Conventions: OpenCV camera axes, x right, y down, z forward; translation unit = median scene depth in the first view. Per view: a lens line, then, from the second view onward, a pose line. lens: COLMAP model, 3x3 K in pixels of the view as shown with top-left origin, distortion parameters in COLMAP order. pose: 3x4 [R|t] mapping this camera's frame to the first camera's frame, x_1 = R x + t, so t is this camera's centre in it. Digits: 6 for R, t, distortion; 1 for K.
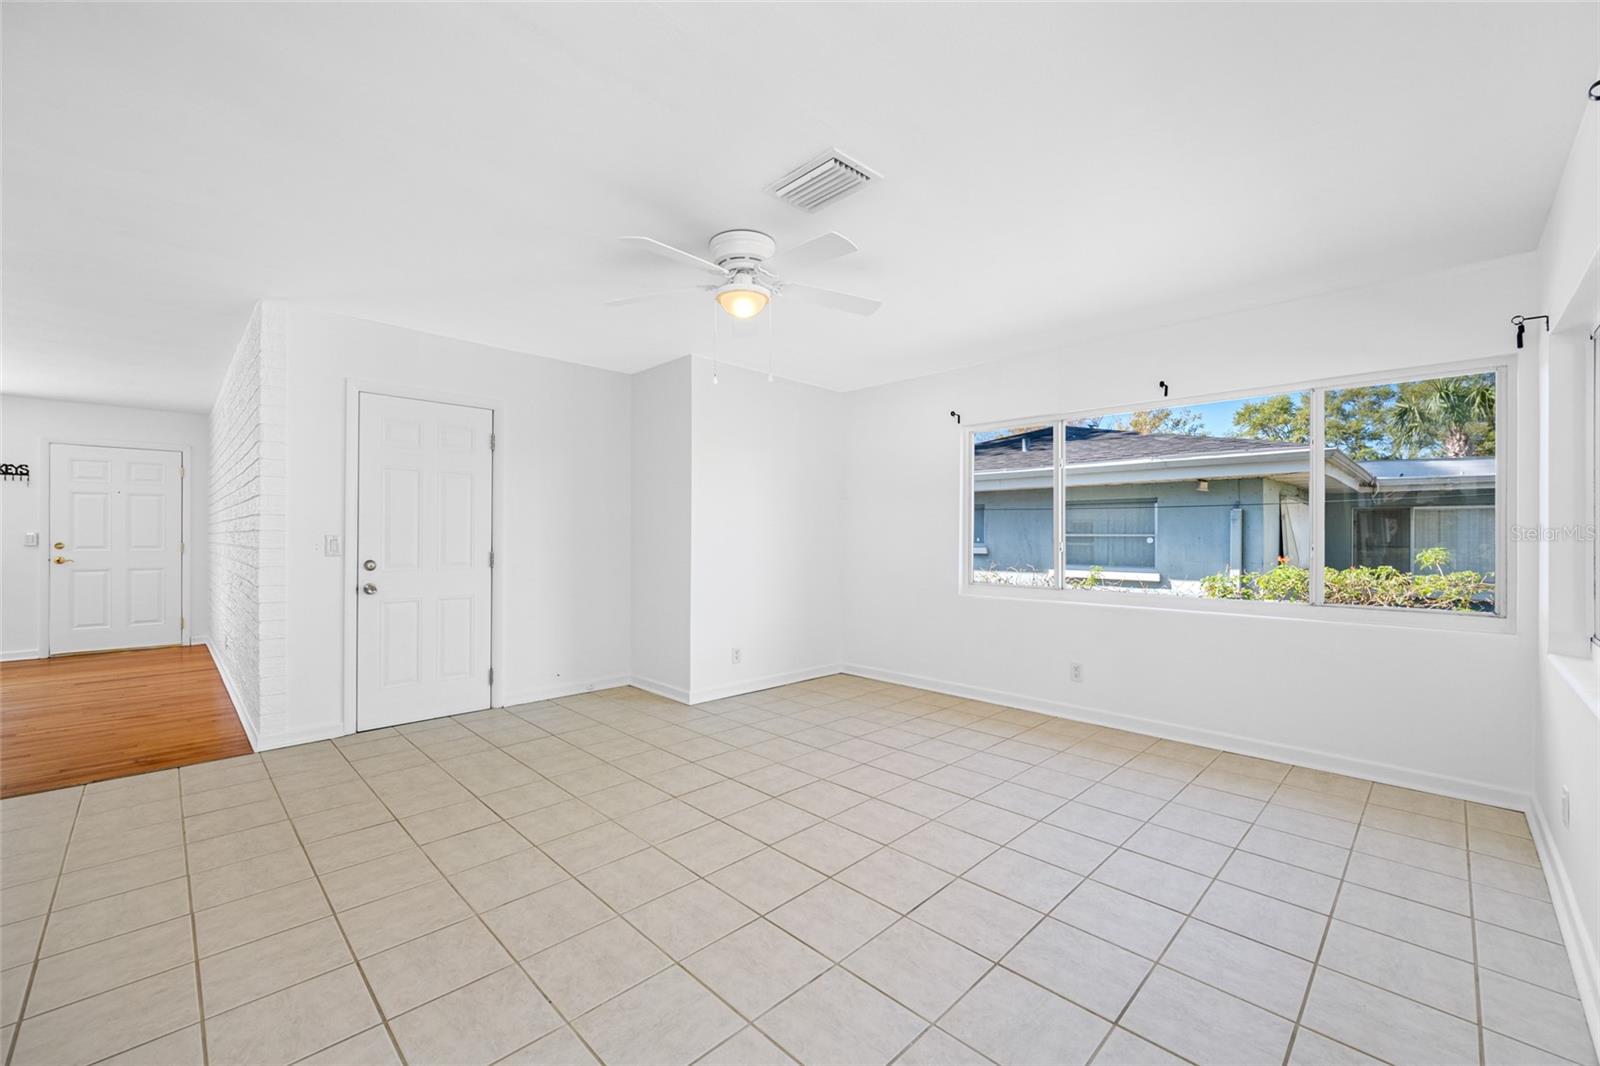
lens RADIAL K [[648.1, 0, 803.7], [0, 648.1, 531.9], [0, 0, 1]] dist [-0.004446, -0.000176]
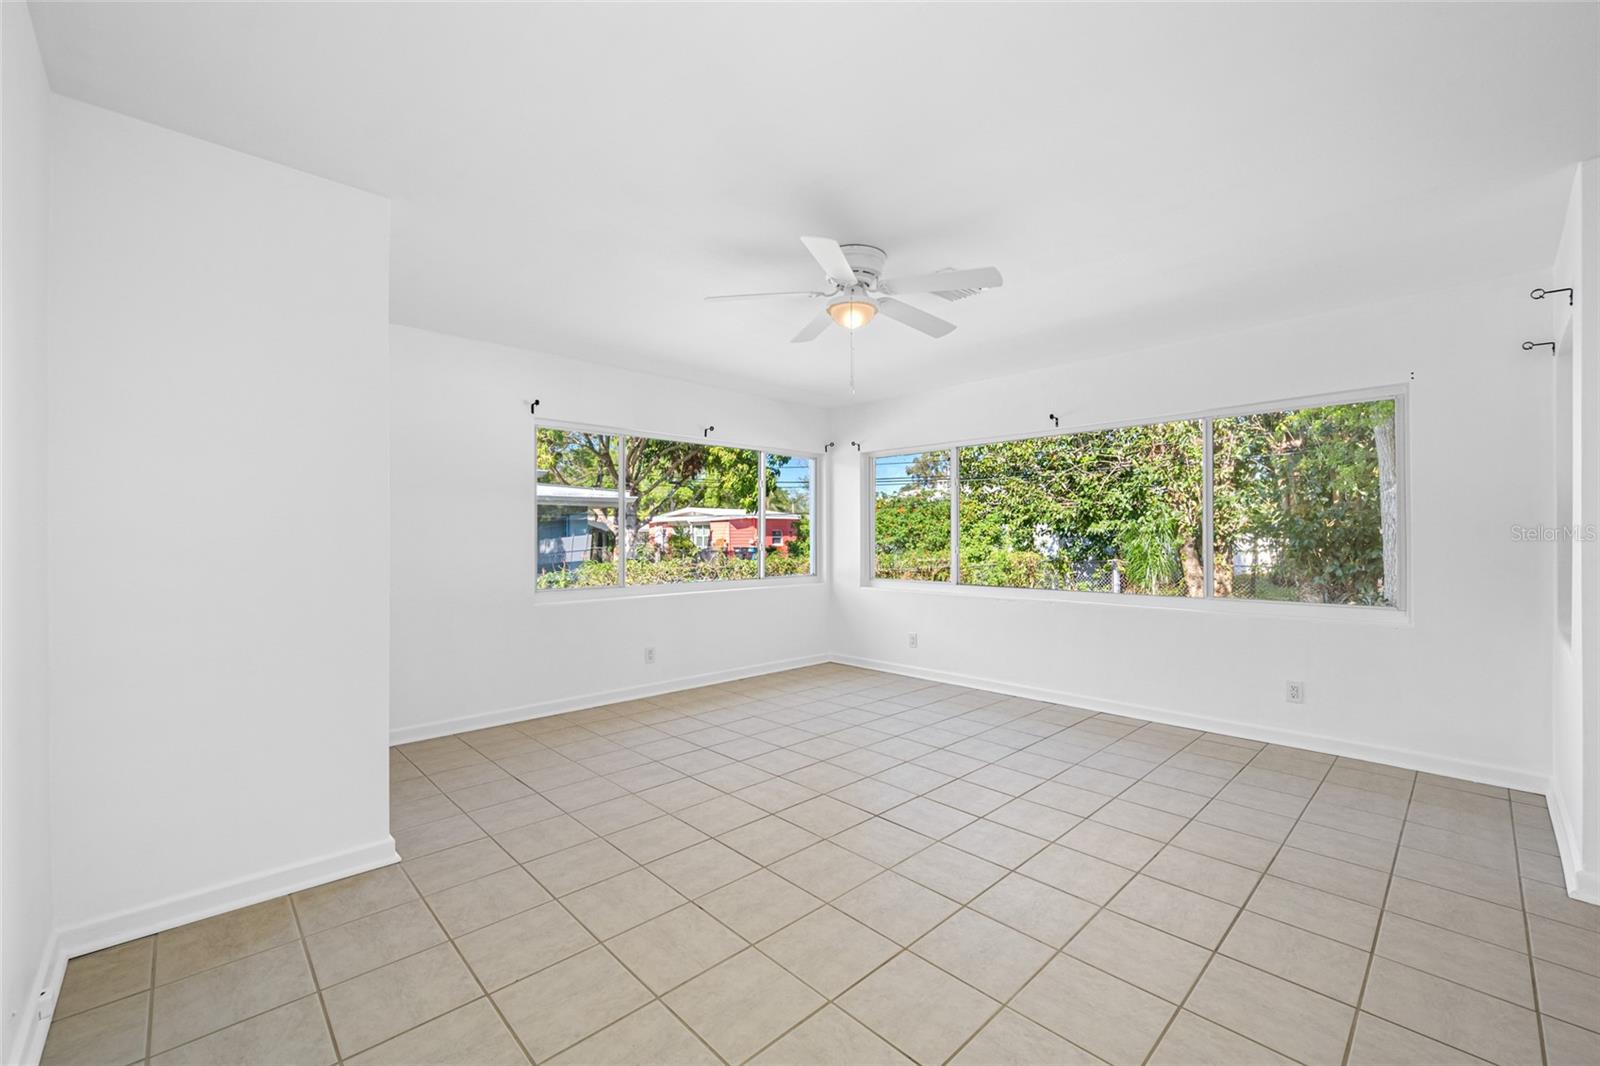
lens RADIAL K [[648.1, 0, 801.4], [0, 648.1, 535.0], [0, 0, 1]] dist [-0.004446, -0.000176]
pose [[0.026776, -0.002394, 0.999639, -0.917767], [-0.002376, 0.999994, 0.002459, -0.004857], [-0.999639, -0.002441, 0.026770, 0.860246]]
